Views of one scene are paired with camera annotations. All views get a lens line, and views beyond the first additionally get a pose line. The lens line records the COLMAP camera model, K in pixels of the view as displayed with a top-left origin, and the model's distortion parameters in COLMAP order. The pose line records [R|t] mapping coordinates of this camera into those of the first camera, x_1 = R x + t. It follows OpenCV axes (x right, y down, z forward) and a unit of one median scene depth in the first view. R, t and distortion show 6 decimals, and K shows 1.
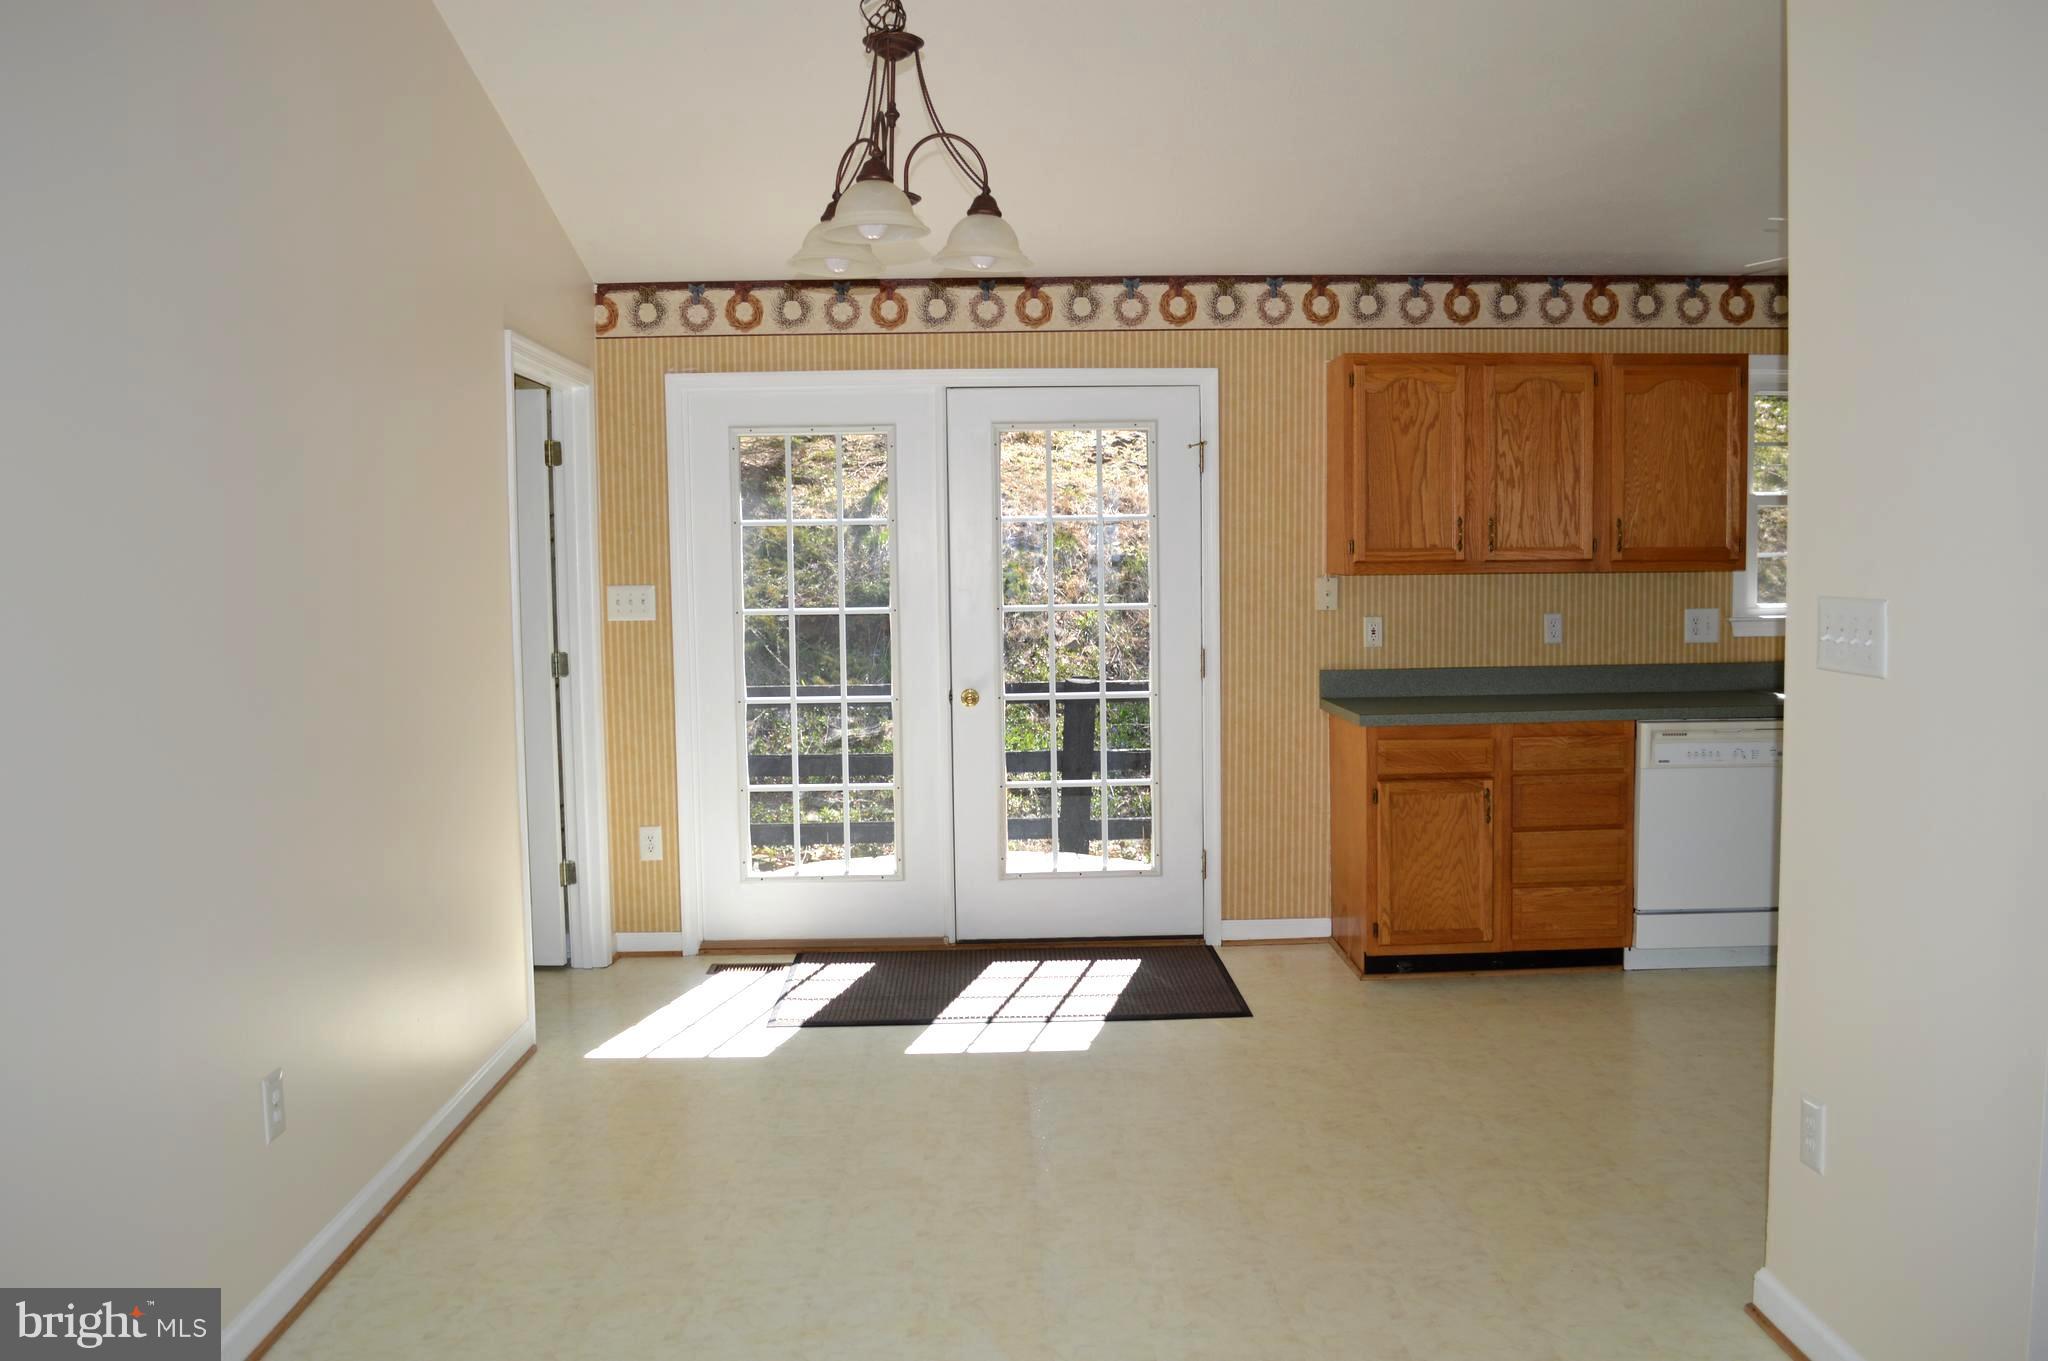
lens RADIAL K [[1640.4, 0, 1033.8], [0, 1640.4, 677.8], [0, 0, 1]] dist [-0.067608, 0.004866]
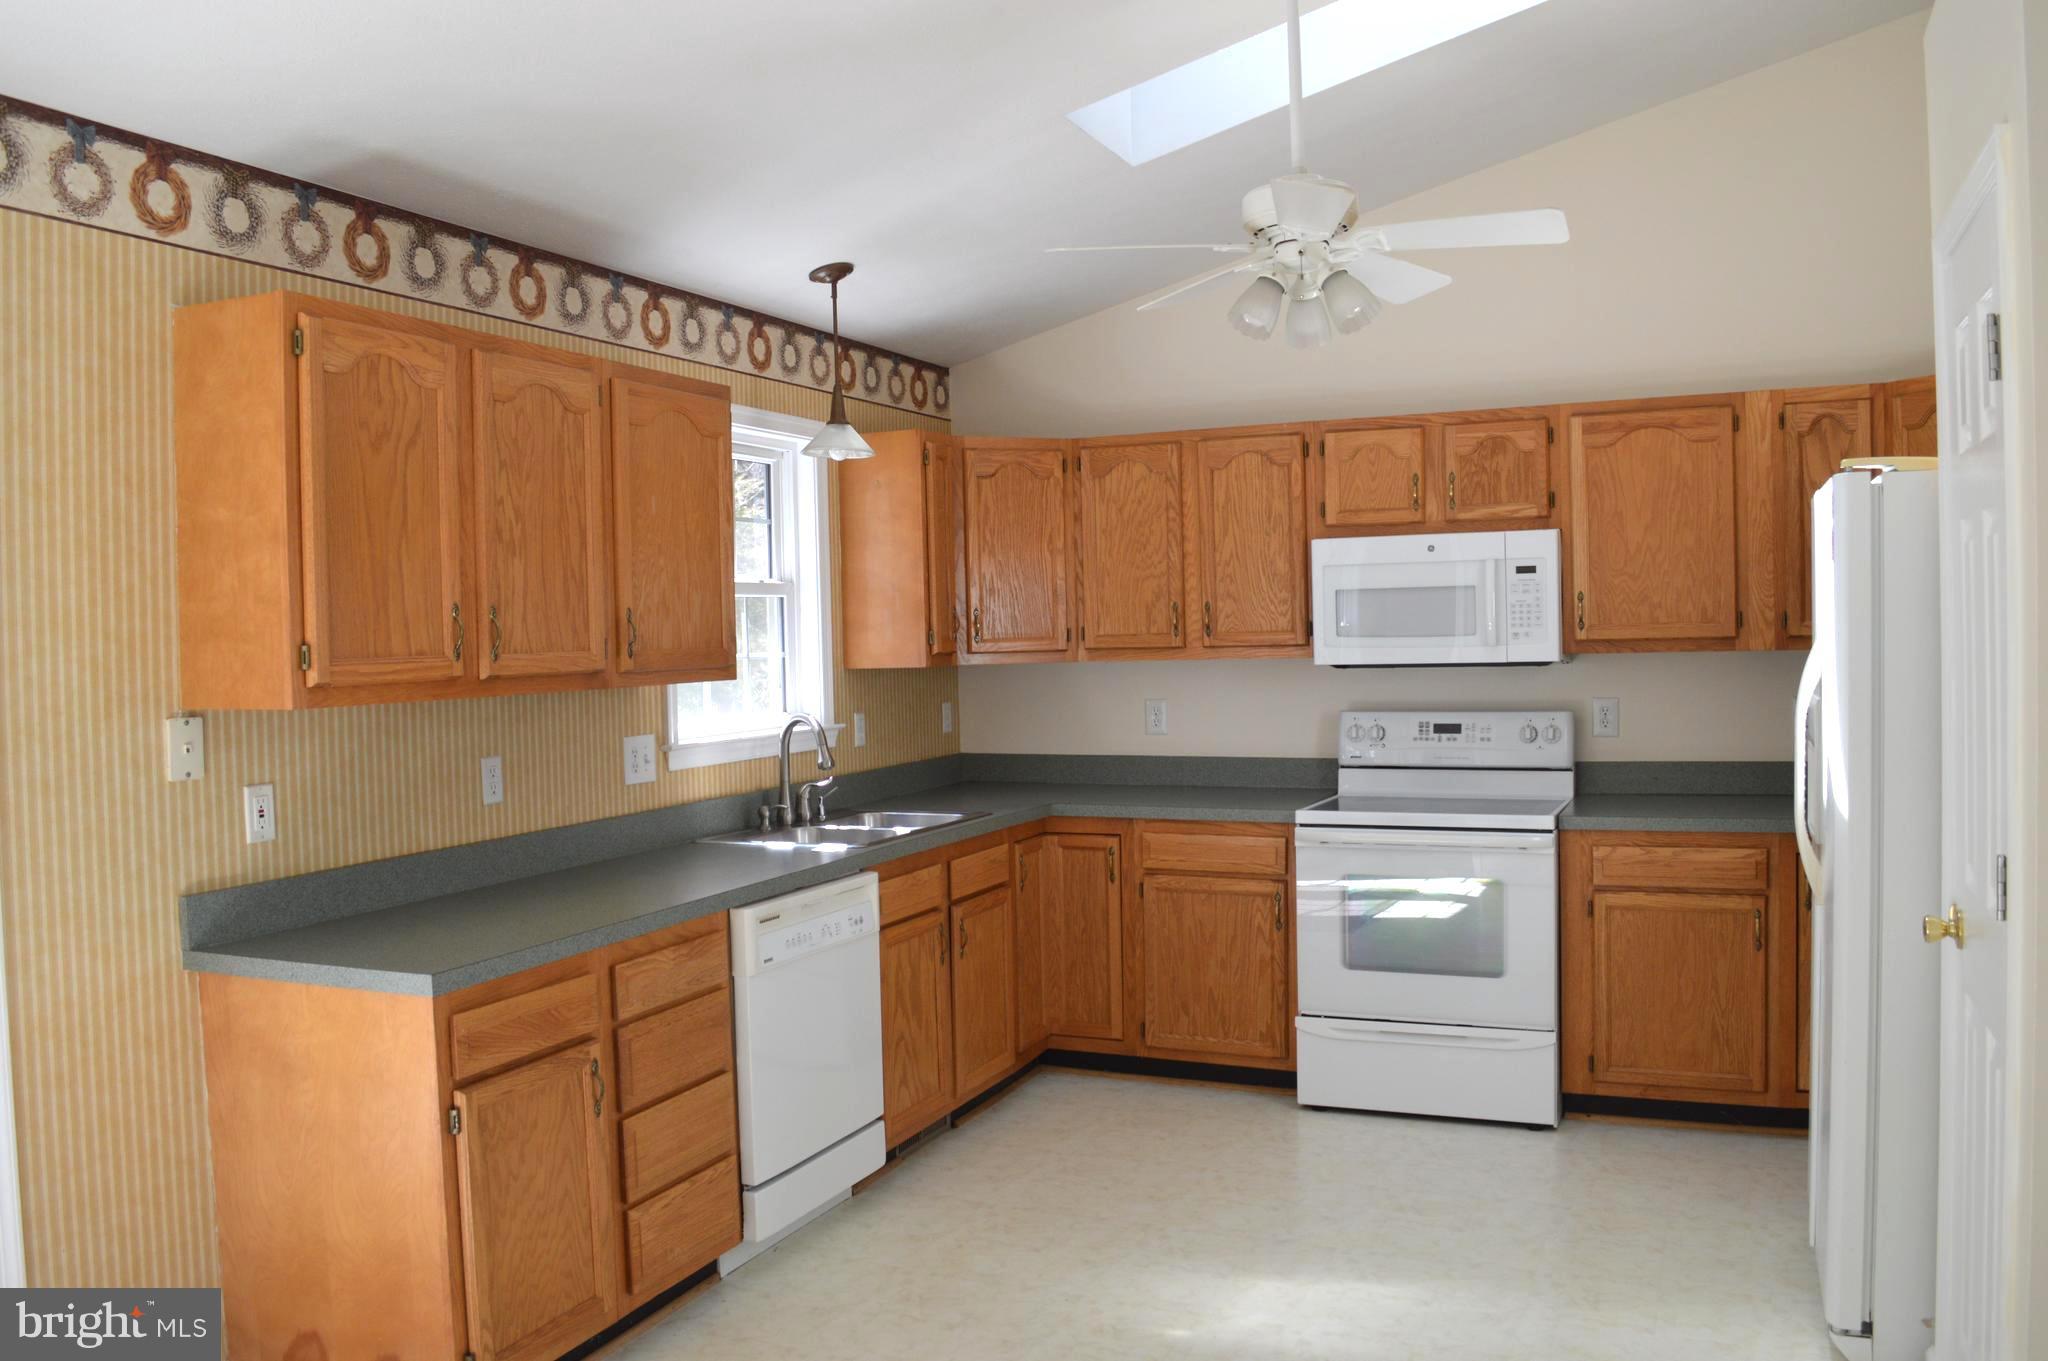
lens RADIAL K [[1640.4, 0, 1008.6], [0, 1640.4, 680.7], [0, 0, 1]] dist [-0.067608, 0.004866]
pose [[0.446145, -0.026265, 0.894575, -0.171777], [0.087718, 0.996040, -0.014503, -0.044881], [-0.890651, 0.084941, 0.446682, 0.564410]]
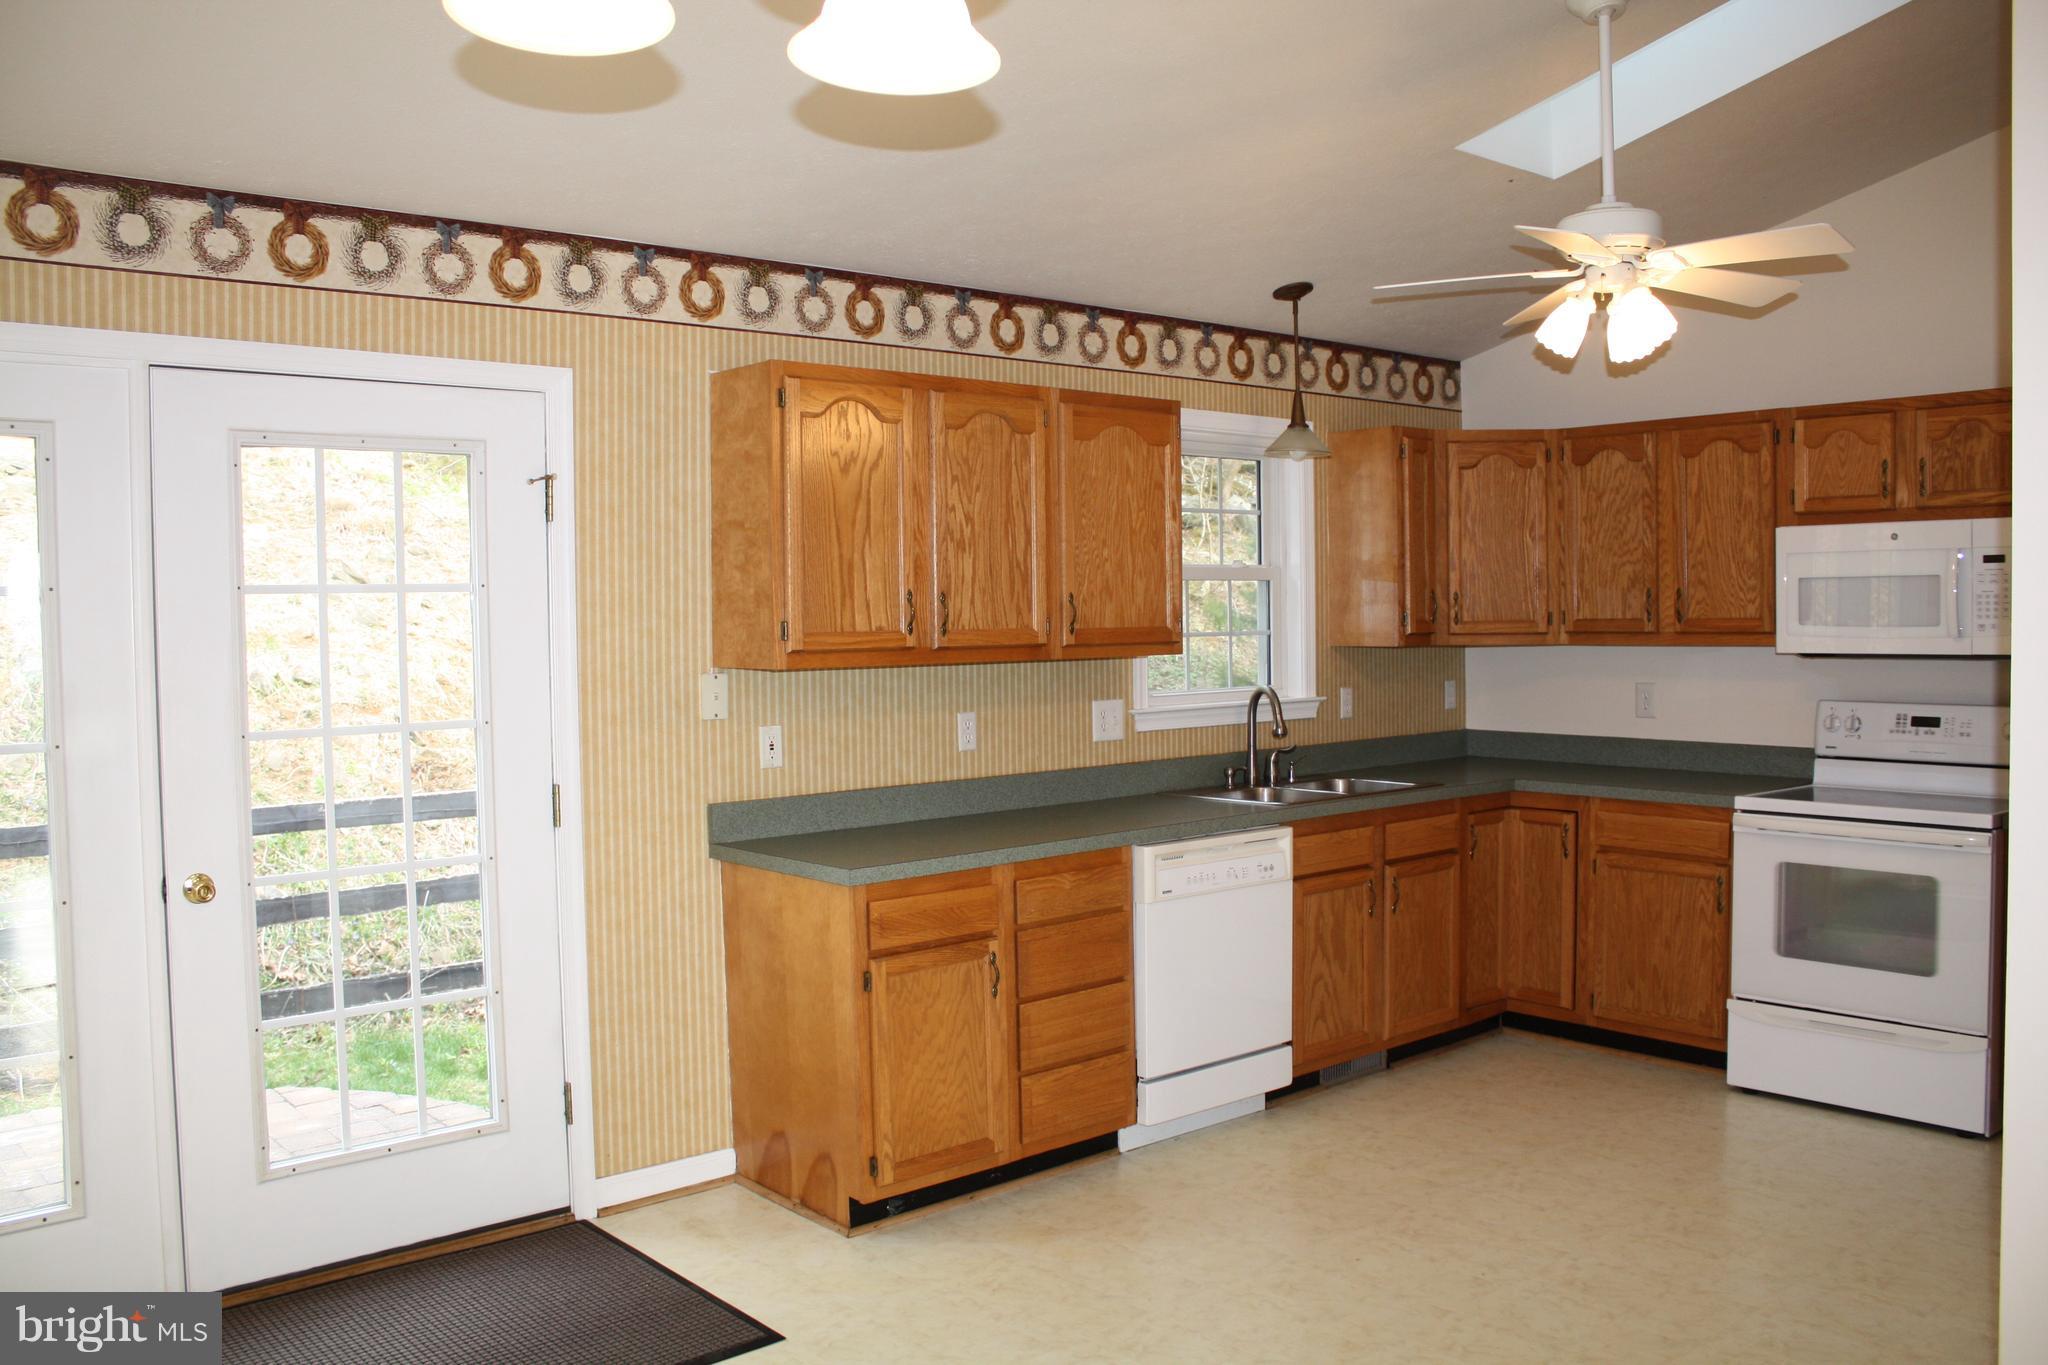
lens RADIAL K [[1697.4, 0, 1010.6], [0, 1697.4, 691.8], [0, 0, 1]] dist [-0.131926, 0.072540]
pose [[0.782802, -0.026999, 0.621685, -0.186825], [0.052081, 0.998396, -0.022218, -0.032013], [-0.620088, 0.049770, 0.782952, 0.363733]]
